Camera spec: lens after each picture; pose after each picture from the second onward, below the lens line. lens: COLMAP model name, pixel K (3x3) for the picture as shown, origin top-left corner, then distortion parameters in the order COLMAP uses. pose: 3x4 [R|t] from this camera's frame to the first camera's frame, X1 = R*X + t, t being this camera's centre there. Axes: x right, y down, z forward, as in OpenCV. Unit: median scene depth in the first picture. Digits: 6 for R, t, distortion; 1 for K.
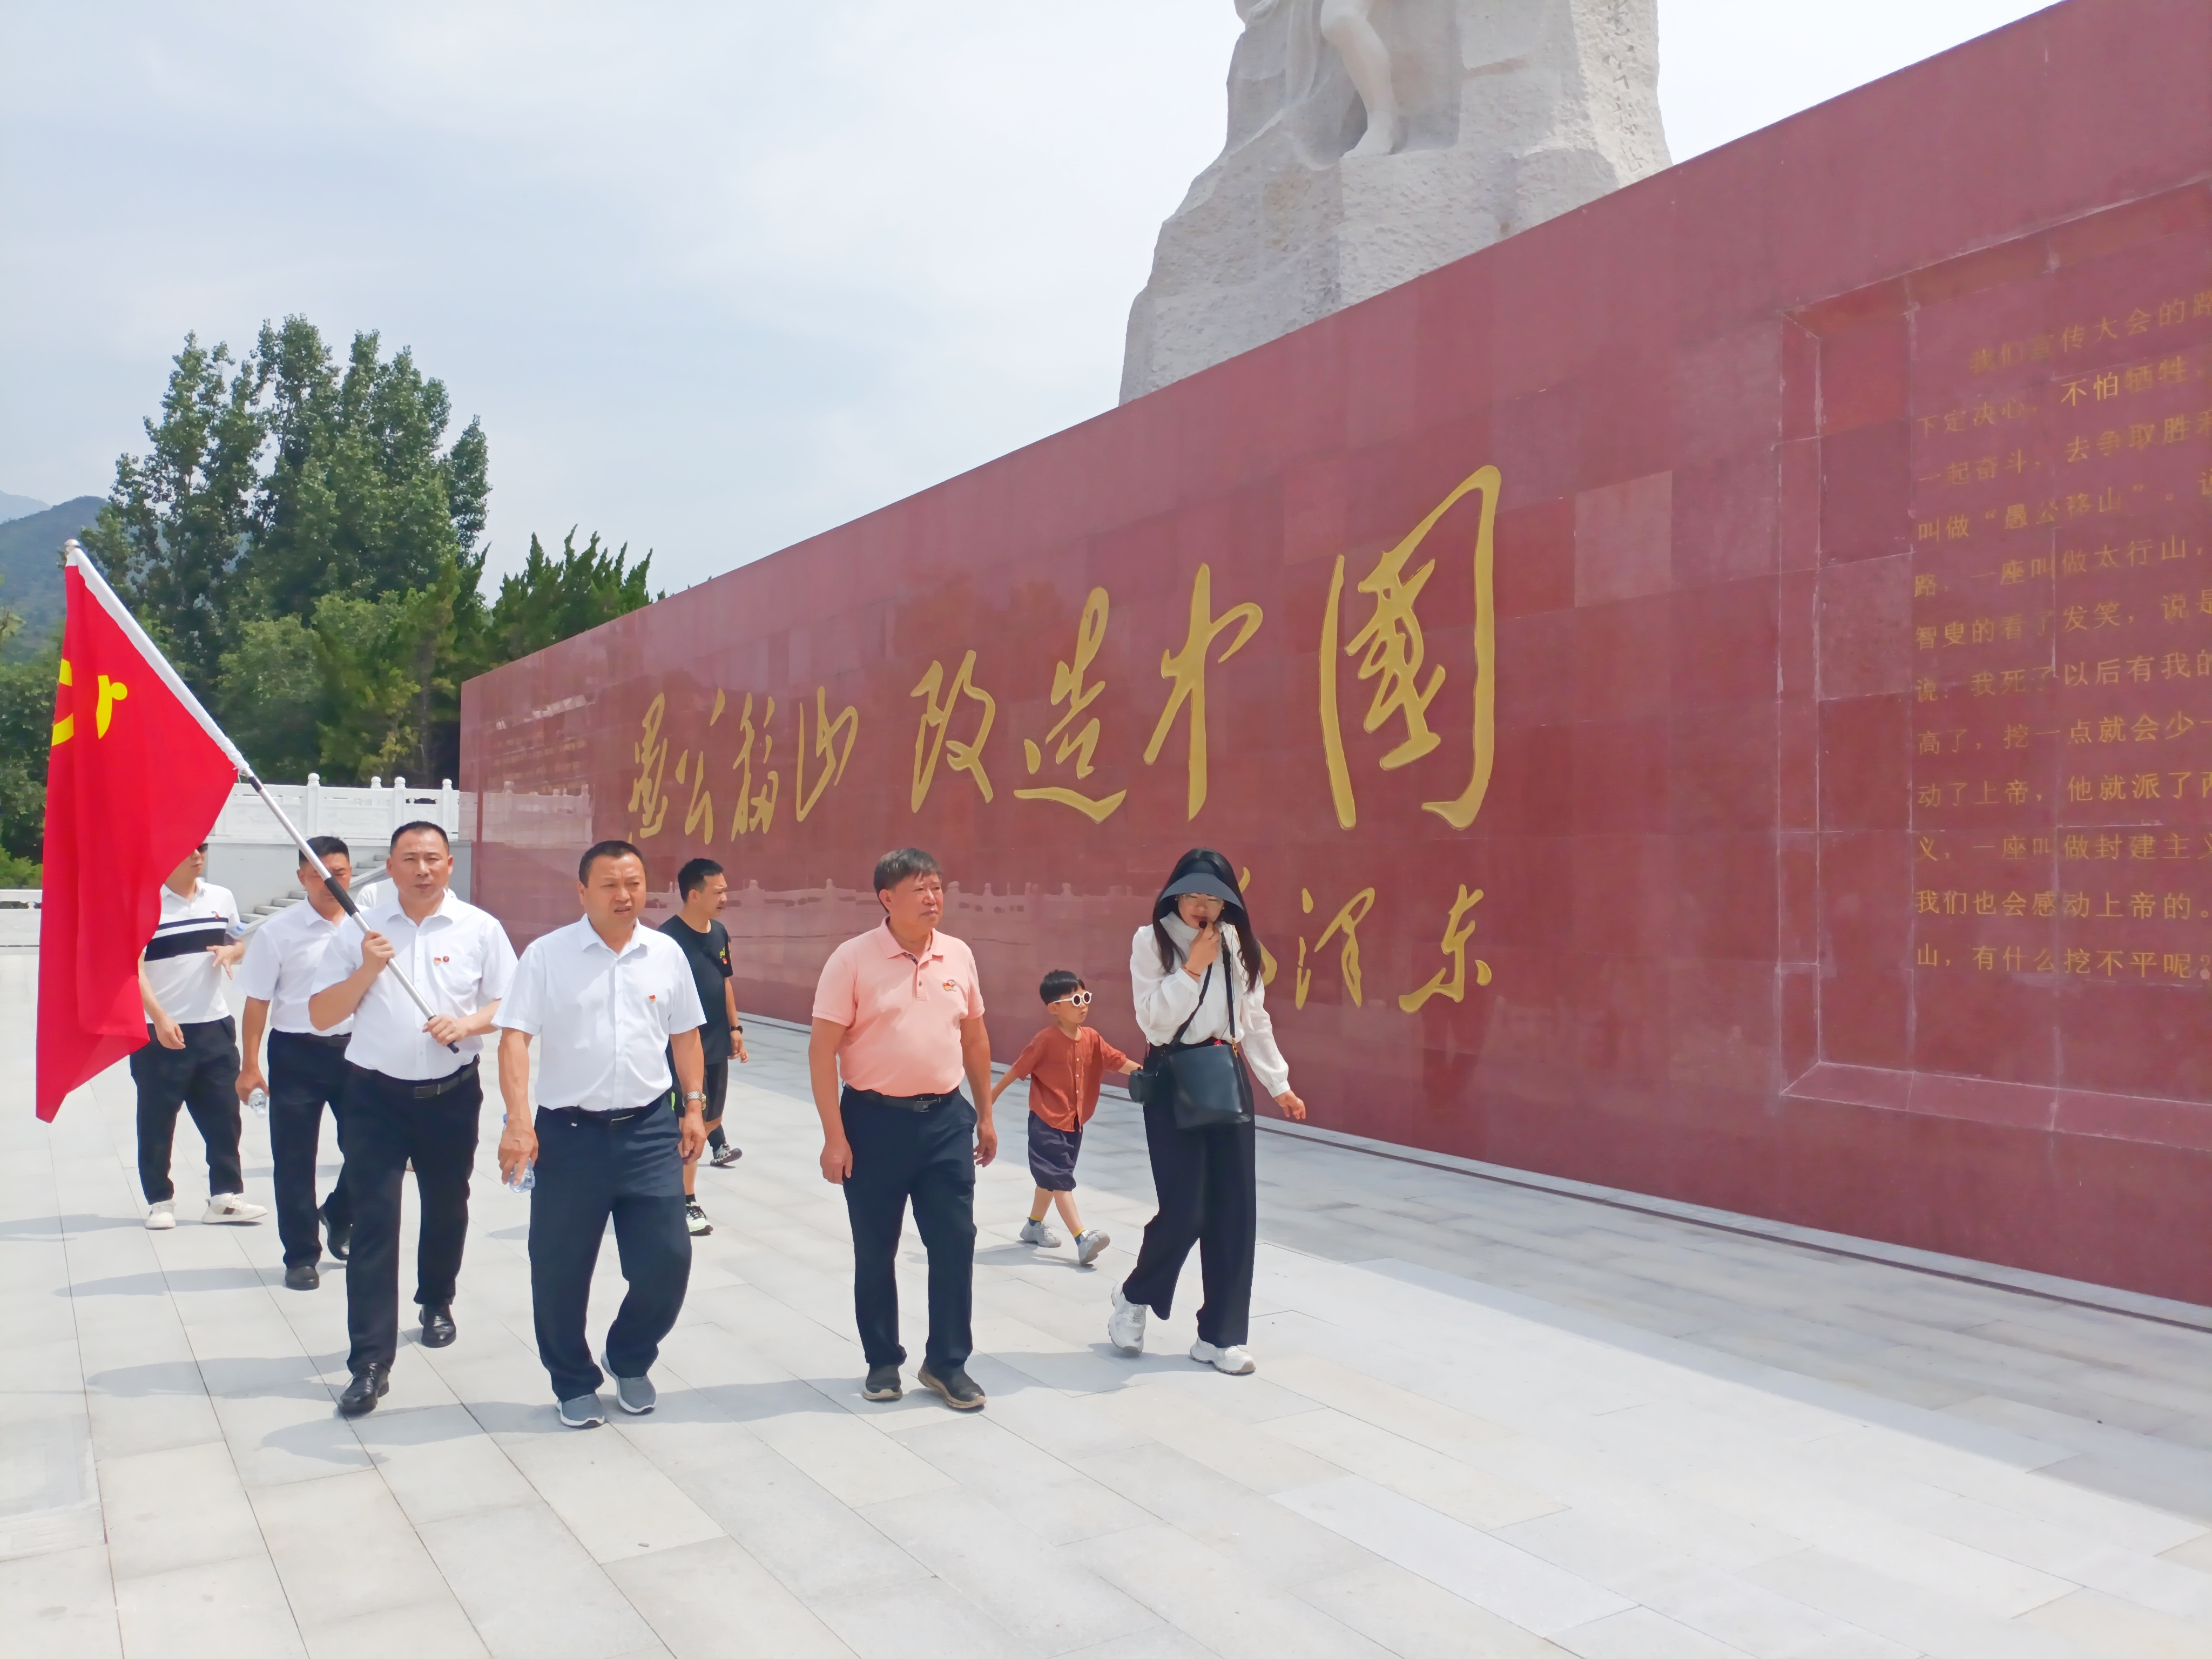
lens RADIAL K [[1657.6, 0, 1106.0], [0, 1657.6, 829.5], [0, 0, 1]] dist [0.100863, -0.125162]
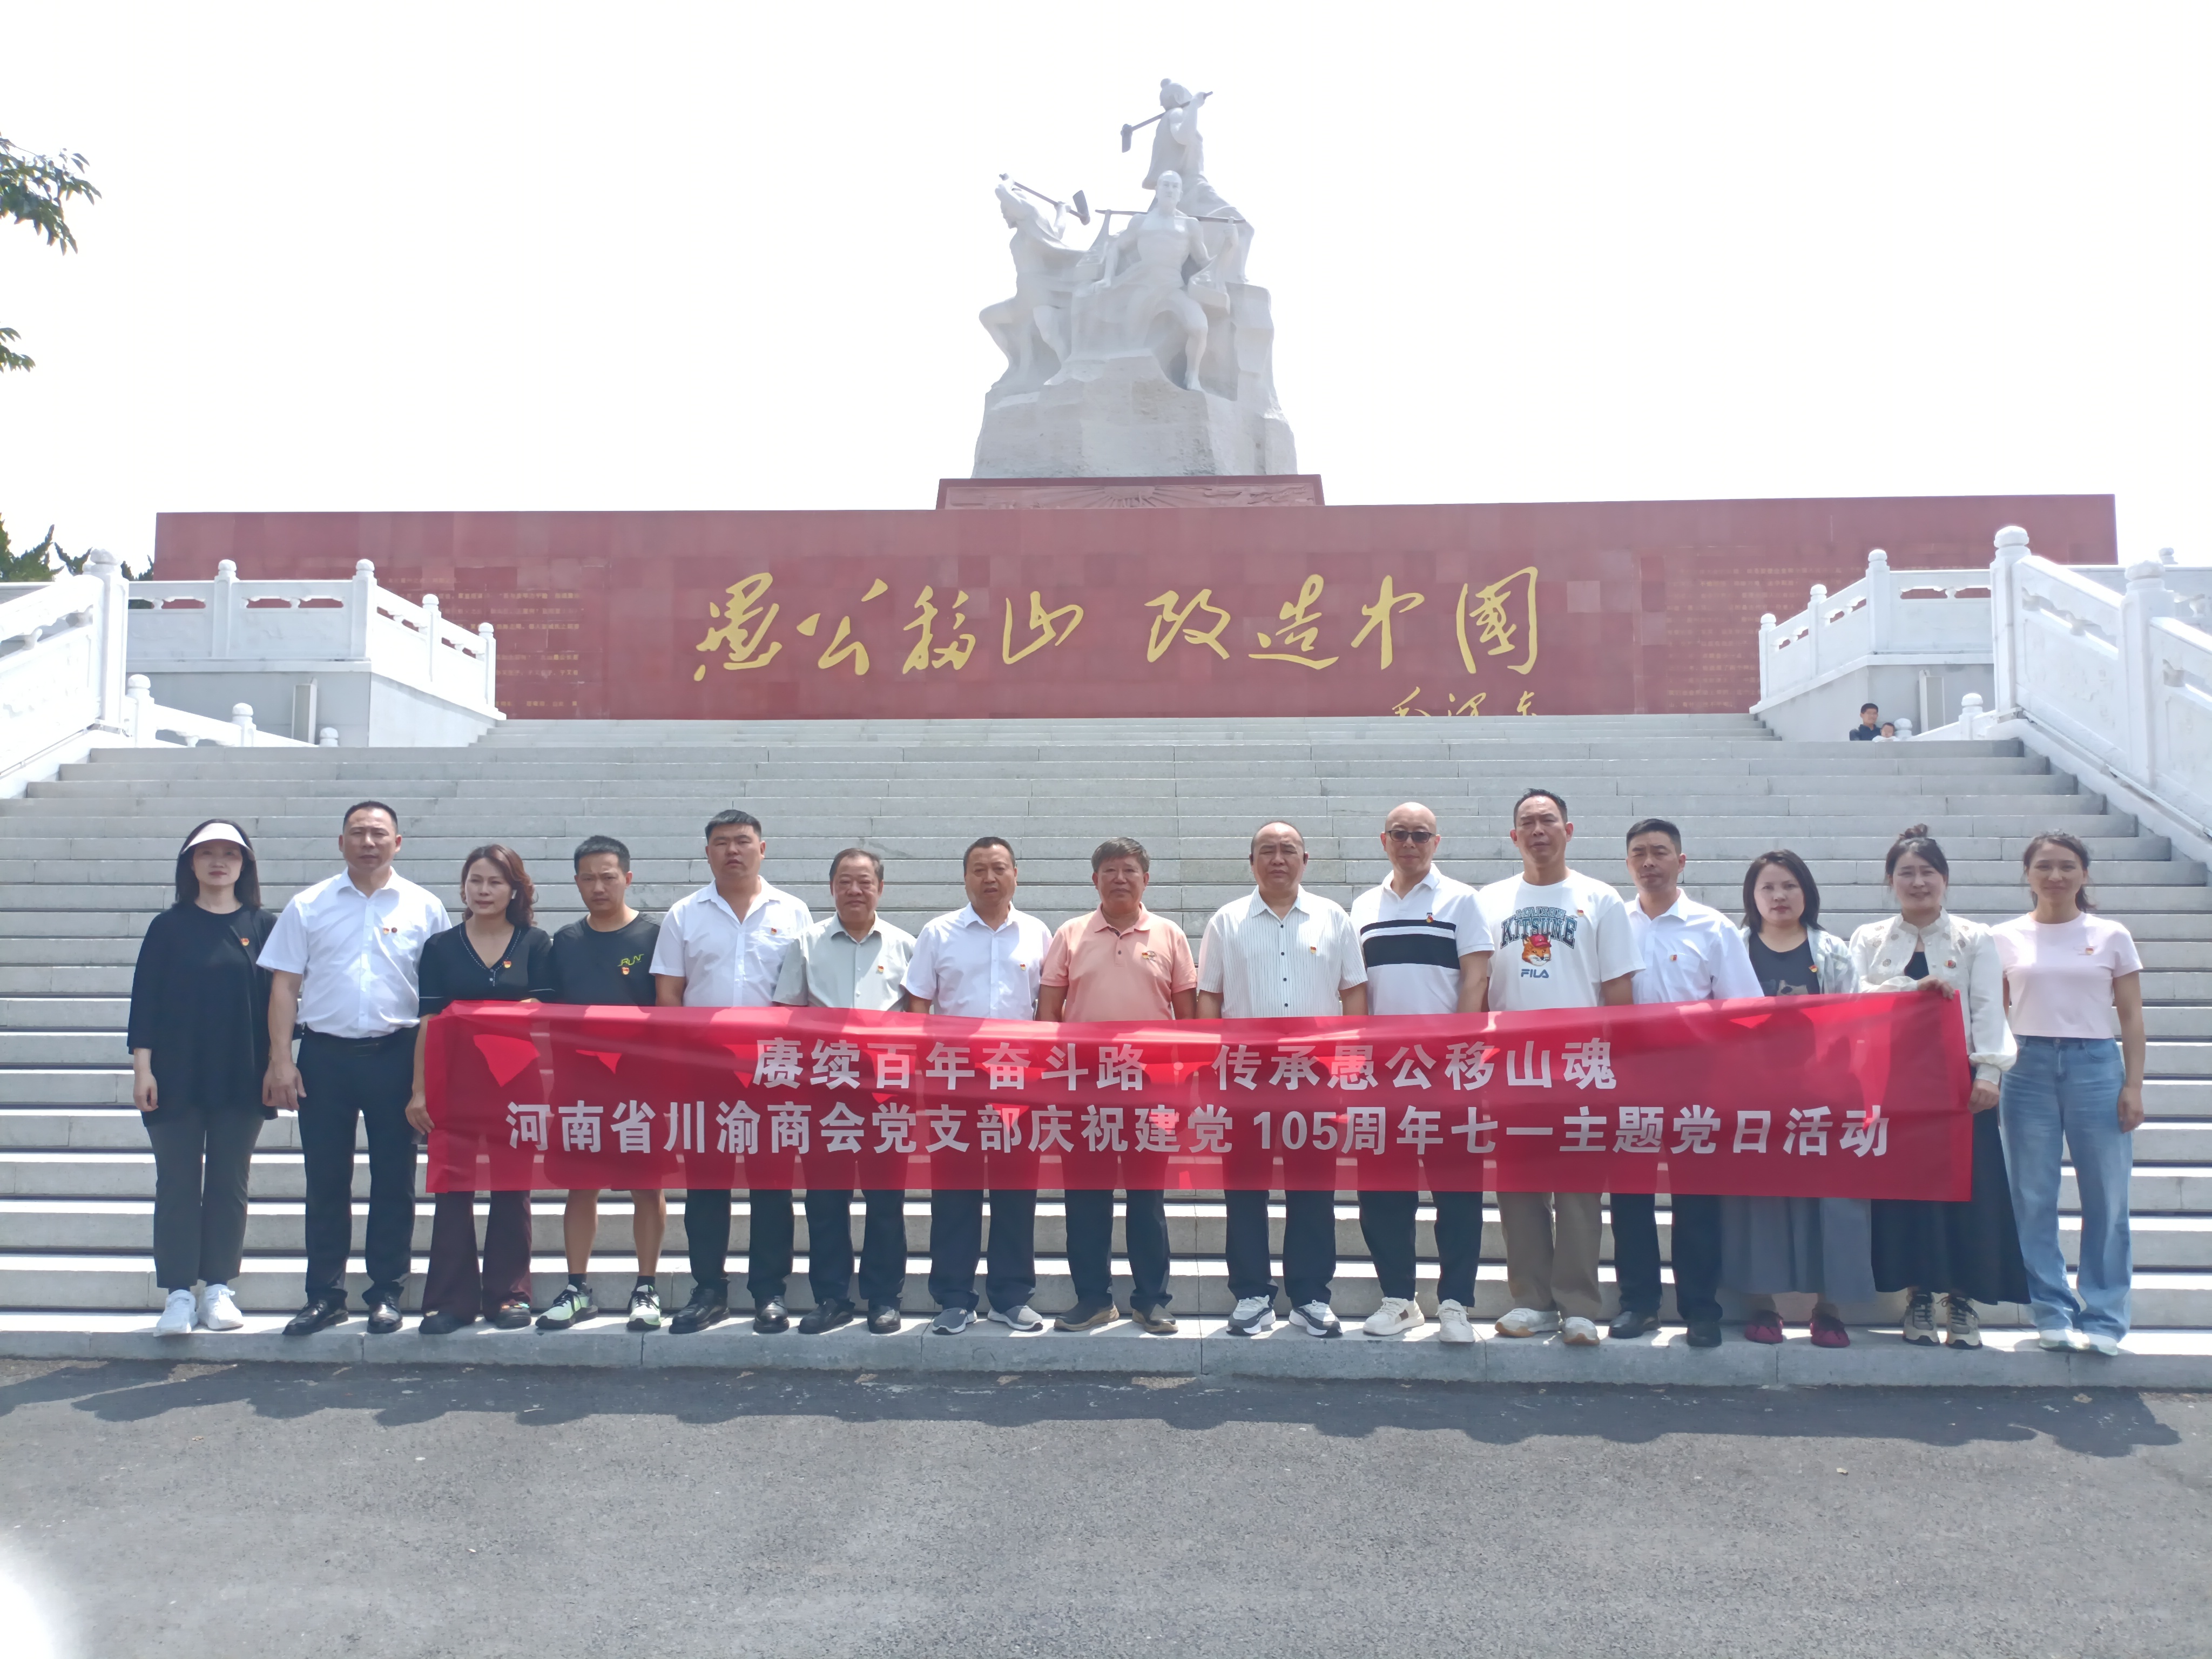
lens RADIAL K [[1657.6, 0, 1106.0], [0, 1657.6, 829.5], [0, 0, 1]] dist [0.100863, -0.125162]
pose [[0.564531, 0.053102, 0.823702, -2.487974], [-0.017738, 0.998478, -0.052212, 0.415282], [-0.825221, 0.014865, 0.564614, -0.147752]]
